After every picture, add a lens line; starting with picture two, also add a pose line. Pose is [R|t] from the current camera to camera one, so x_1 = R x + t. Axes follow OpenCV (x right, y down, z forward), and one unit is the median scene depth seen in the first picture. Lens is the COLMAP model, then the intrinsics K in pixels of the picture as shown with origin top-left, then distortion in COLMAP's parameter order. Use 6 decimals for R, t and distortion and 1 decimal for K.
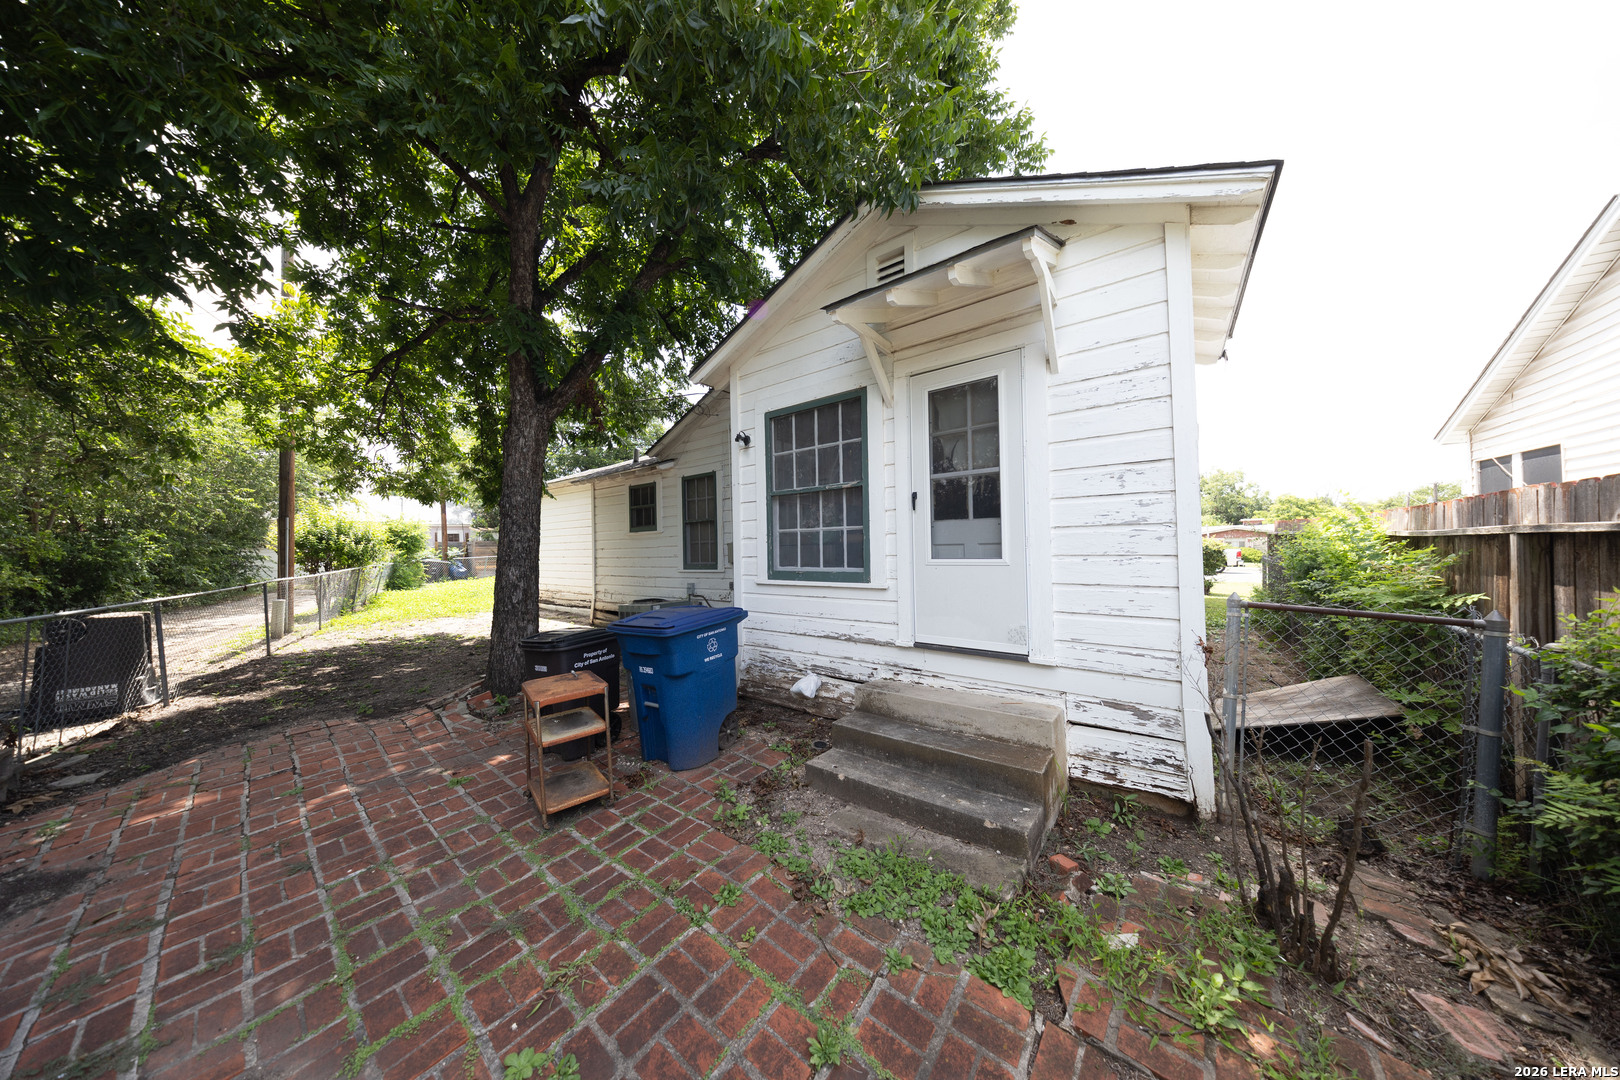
lens RADIAL K [[466.9, 0, 814.7], [0, 466.9, 542.7], [0, 0, 1]] dist [0.006430, 0.000038]
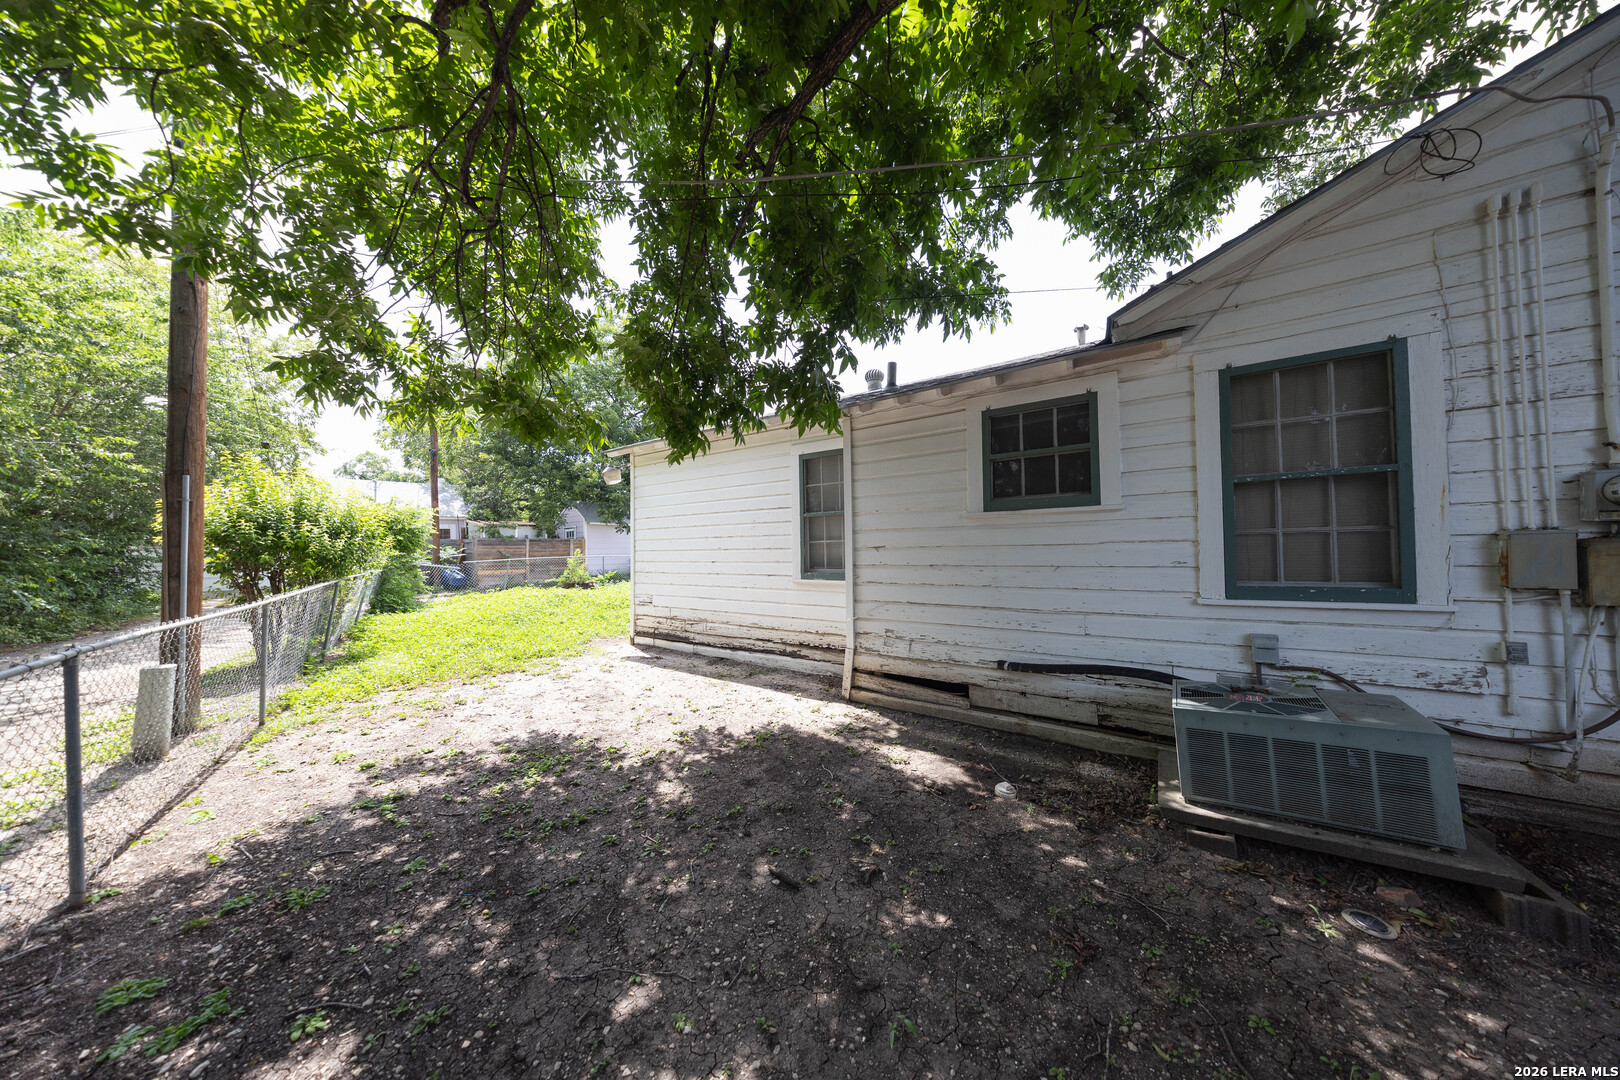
lens RADIAL K [[464.3, 0, 814.4], [0, 464.3, 539.7], [0, 0, 1]] dist [0.009675, -0.000053]
pose [[0.998122, 0.005619, 0.060997, -1.154506], [-0.004981, 0.999931, -0.010605, 0.021462], [-0.061052, 0.010281, 0.998082, 1.079789]]
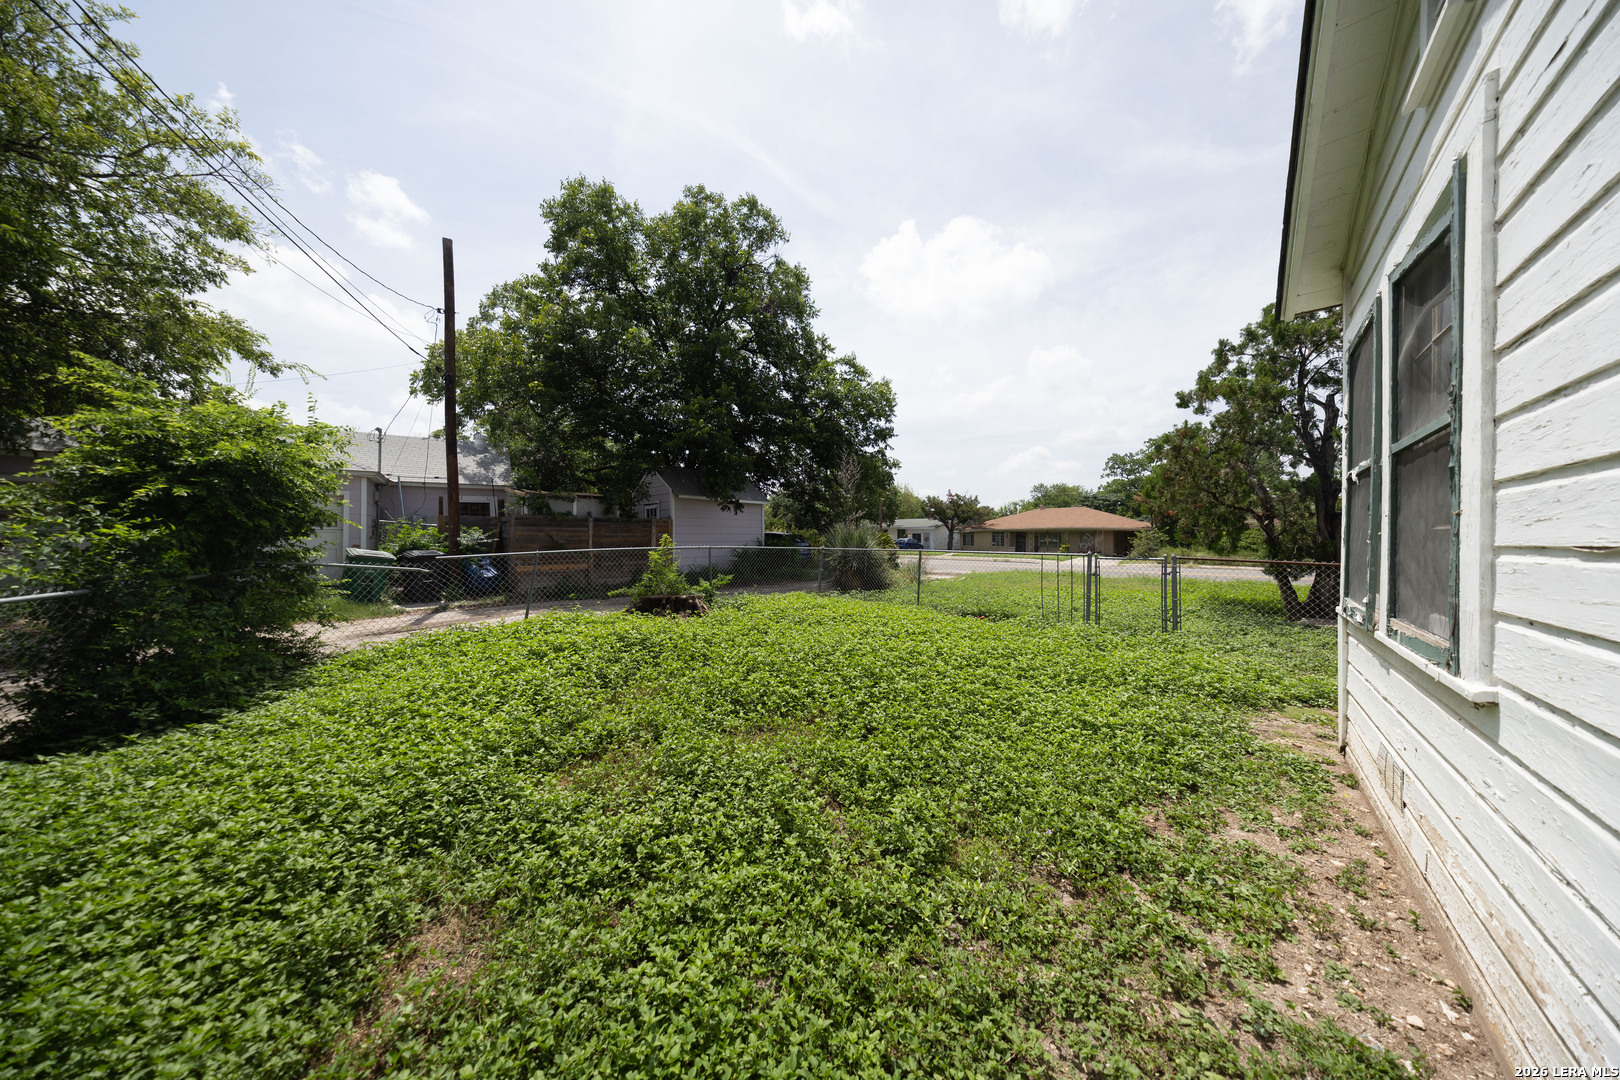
lens RADIAL K [[467.0, 0, 805.6], [0, 467.0, 538.9], [0, 0, 1]] dist [-0.004514, 0.000054]
pose [[0.994859, 0.022604, -0.098718, -1.987147], [-0.021412, 0.999685, 0.013118, 0.044982], [0.098984, -0.010936, 0.995029, 2.894686]]
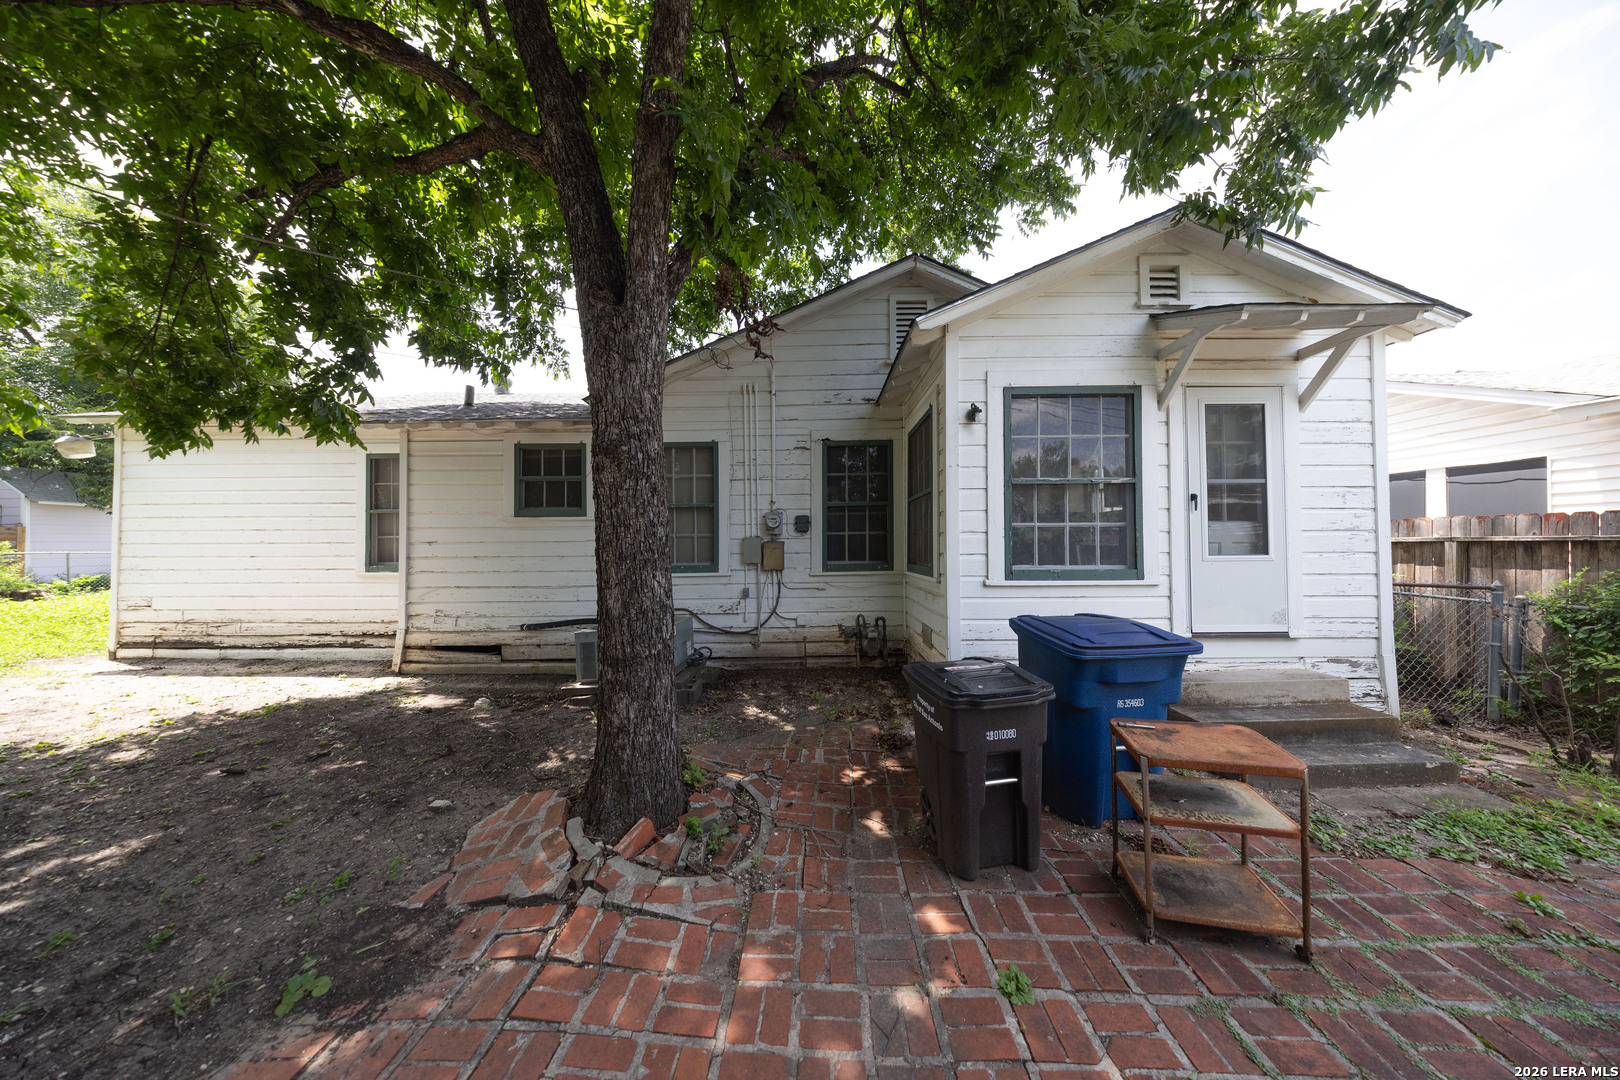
lens RADIAL K [[467.0, 0, 805.6], [0, 467.0, 538.9], [0, 0, 1]] dist [-0.004514, 0.000054]
pose [[0.805375, 0.021805, 0.592364, -0.881845], [-0.015850, 0.999758, -0.015251, 0.020633], [-0.592554, 0.002894, 0.805526, 0.507351]]
